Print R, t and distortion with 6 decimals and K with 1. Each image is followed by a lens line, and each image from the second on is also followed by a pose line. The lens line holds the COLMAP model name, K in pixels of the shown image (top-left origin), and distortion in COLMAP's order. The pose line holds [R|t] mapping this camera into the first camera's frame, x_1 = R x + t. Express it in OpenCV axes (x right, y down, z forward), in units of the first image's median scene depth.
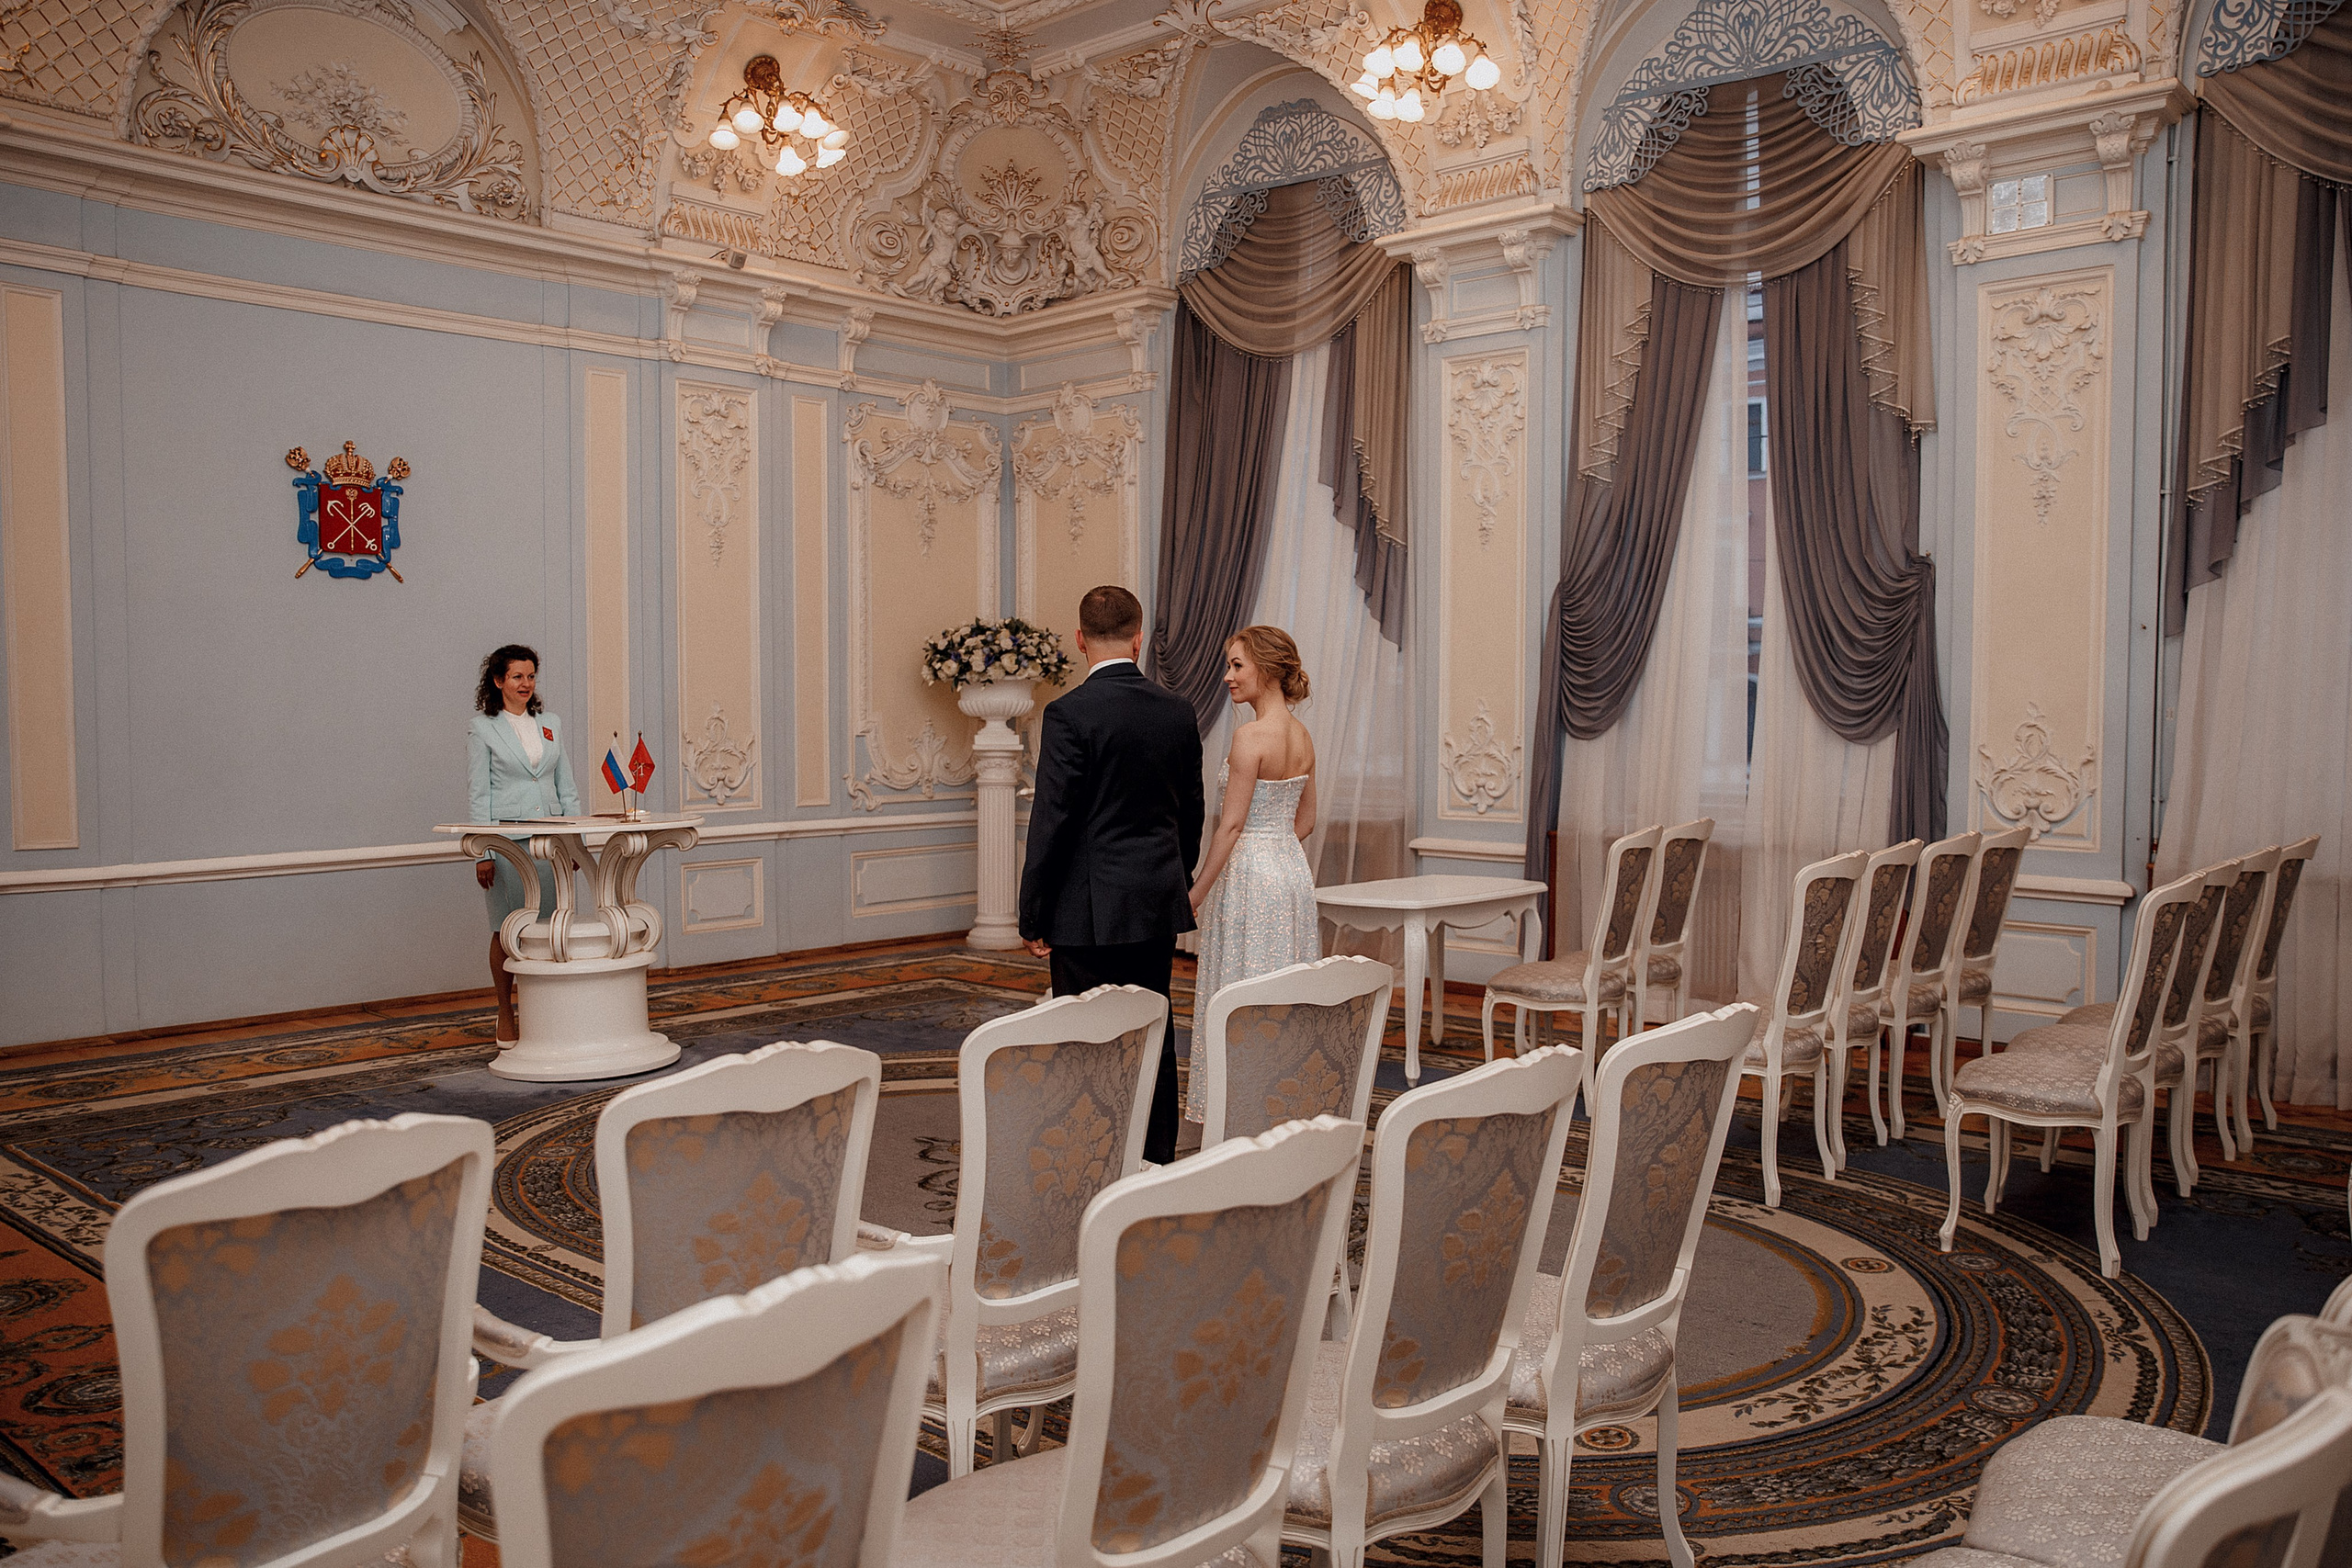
lens RADIAL K [[1790.9, 0, 1150.2], [0, 1790.9, 793.5], [0, 0, 1]] dist [-0.093279, 0.091167]
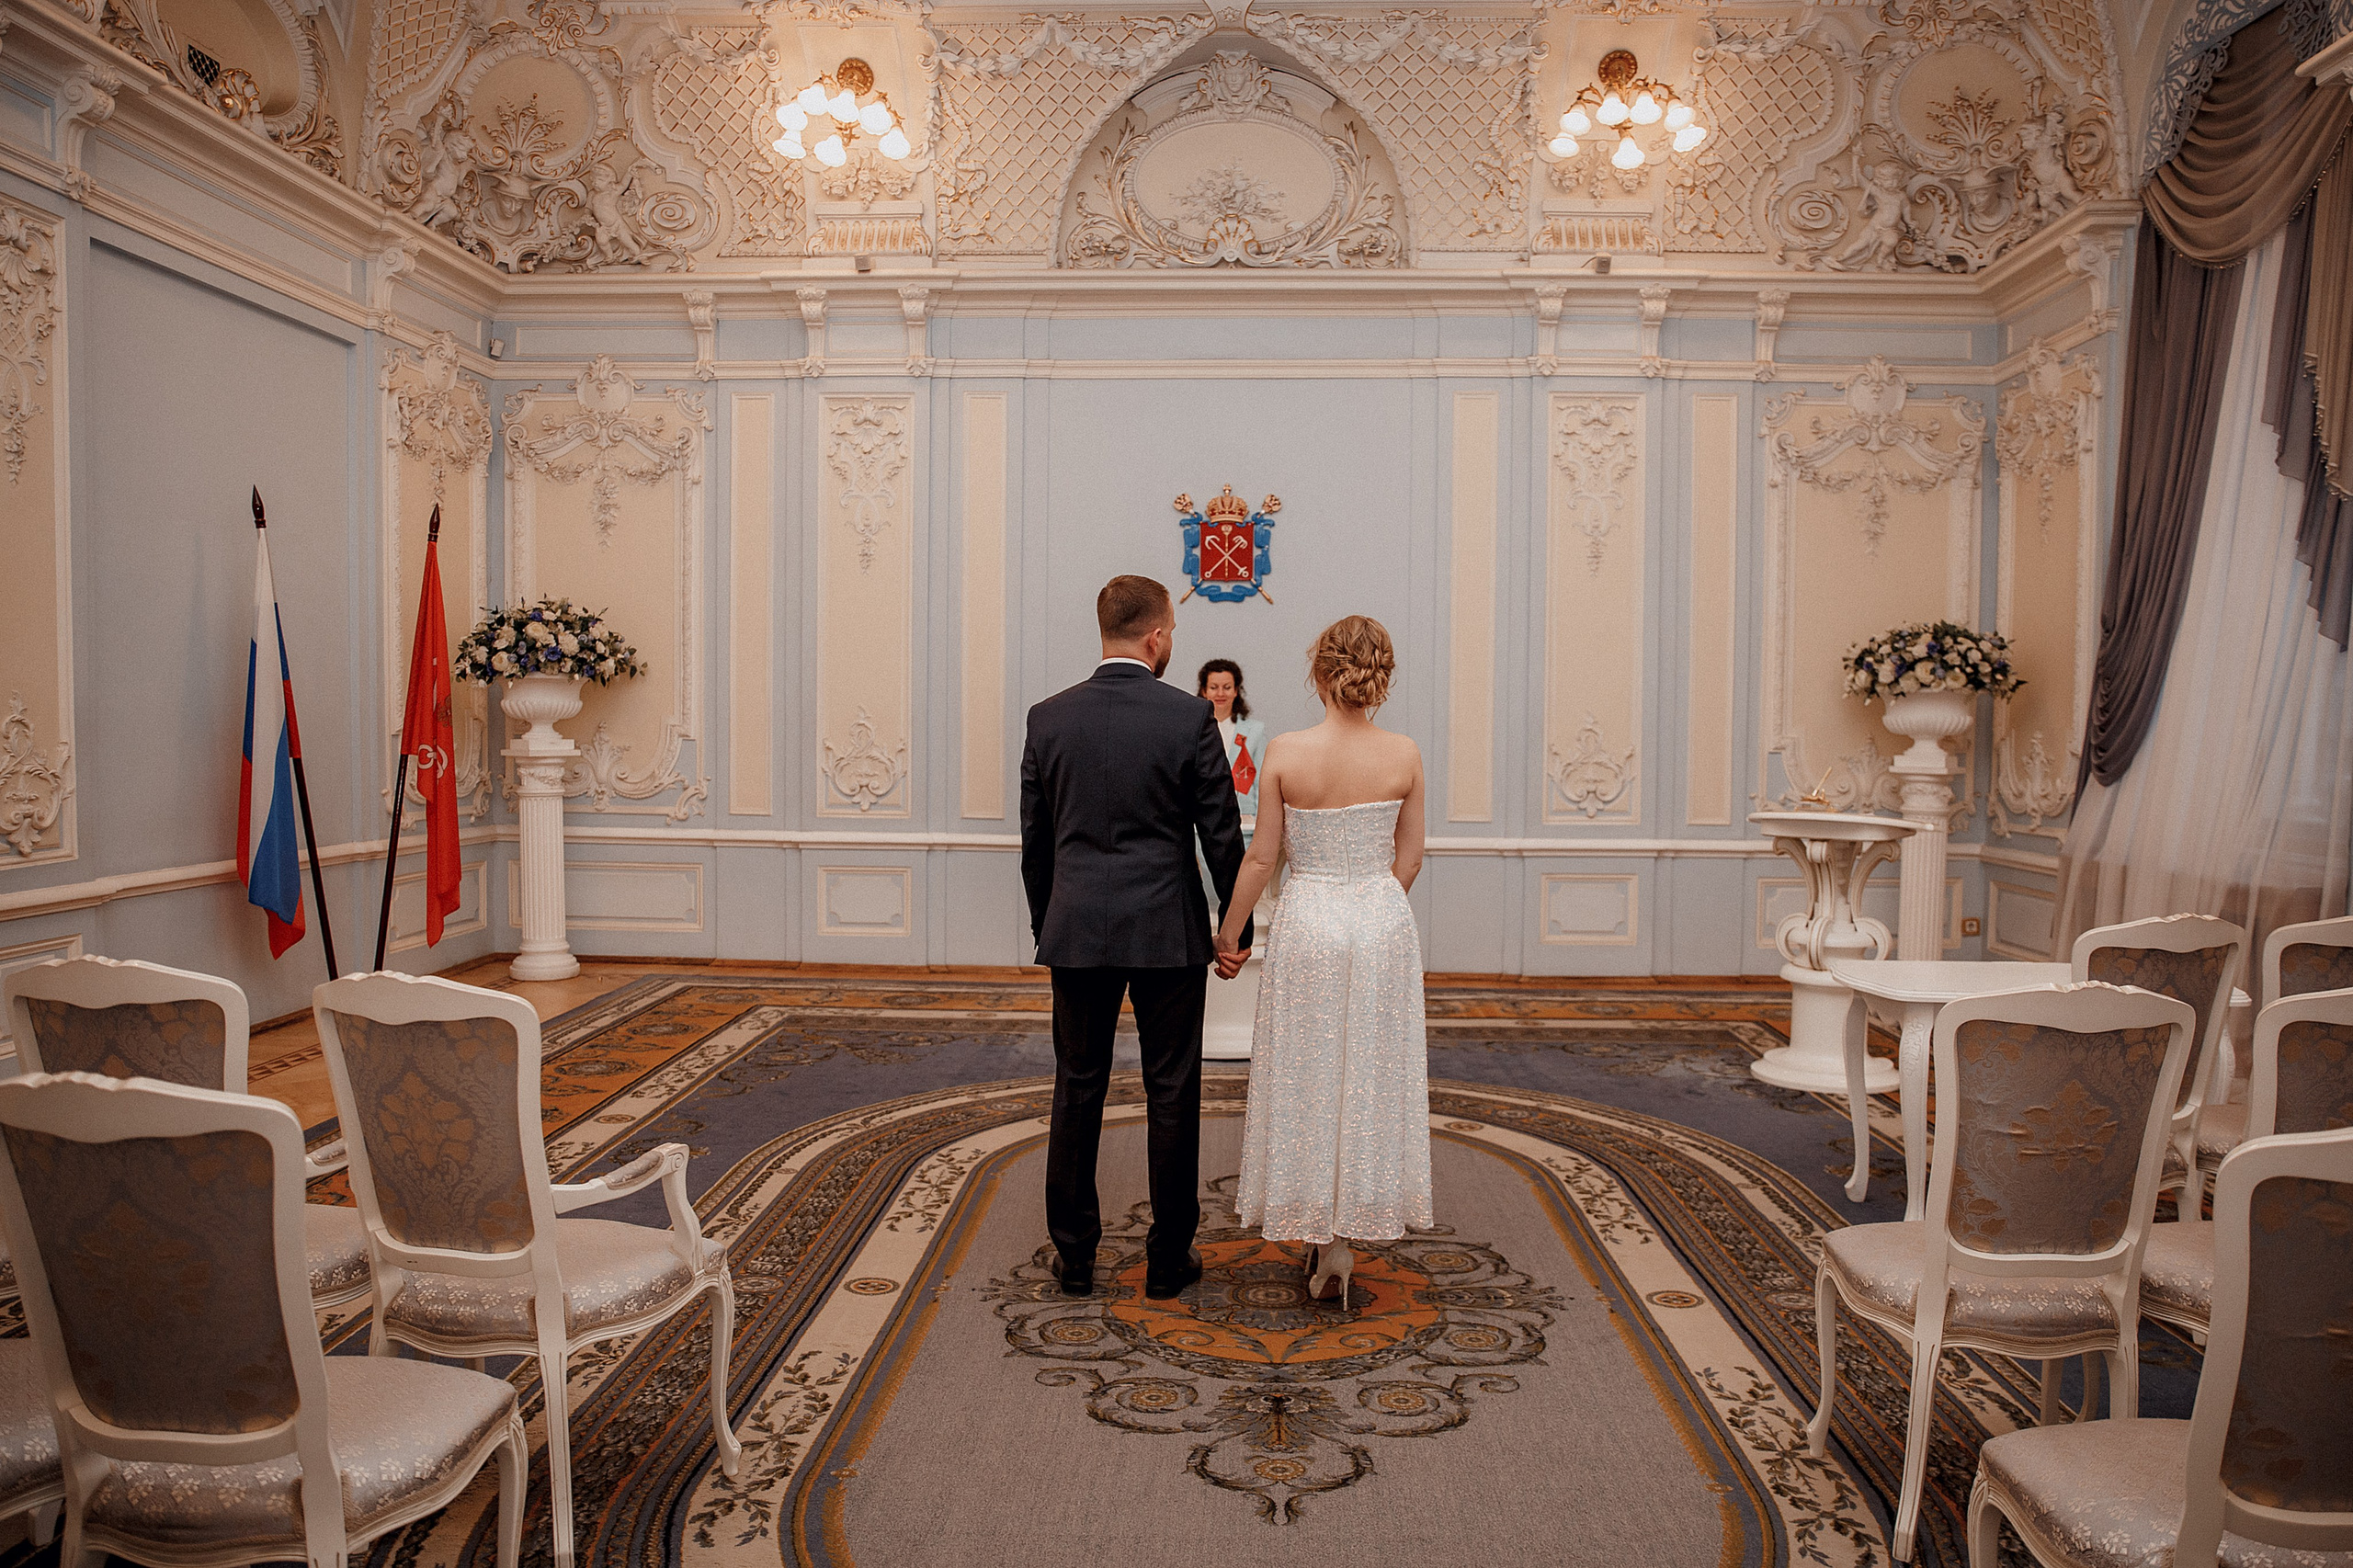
lens RADIAL K [[1654.2, 0, 1199.5], [0, 1654.2, 793.8], [0, 0, 1]] dist [-0.106603, 0.082885]
pose [[0.648723, 0.044100, -0.759746, 0.305215], [-0.049206, 0.998661, 0.015953, -0.010442], [0.759433, 0.027035, 0.650024, 0.236213]]
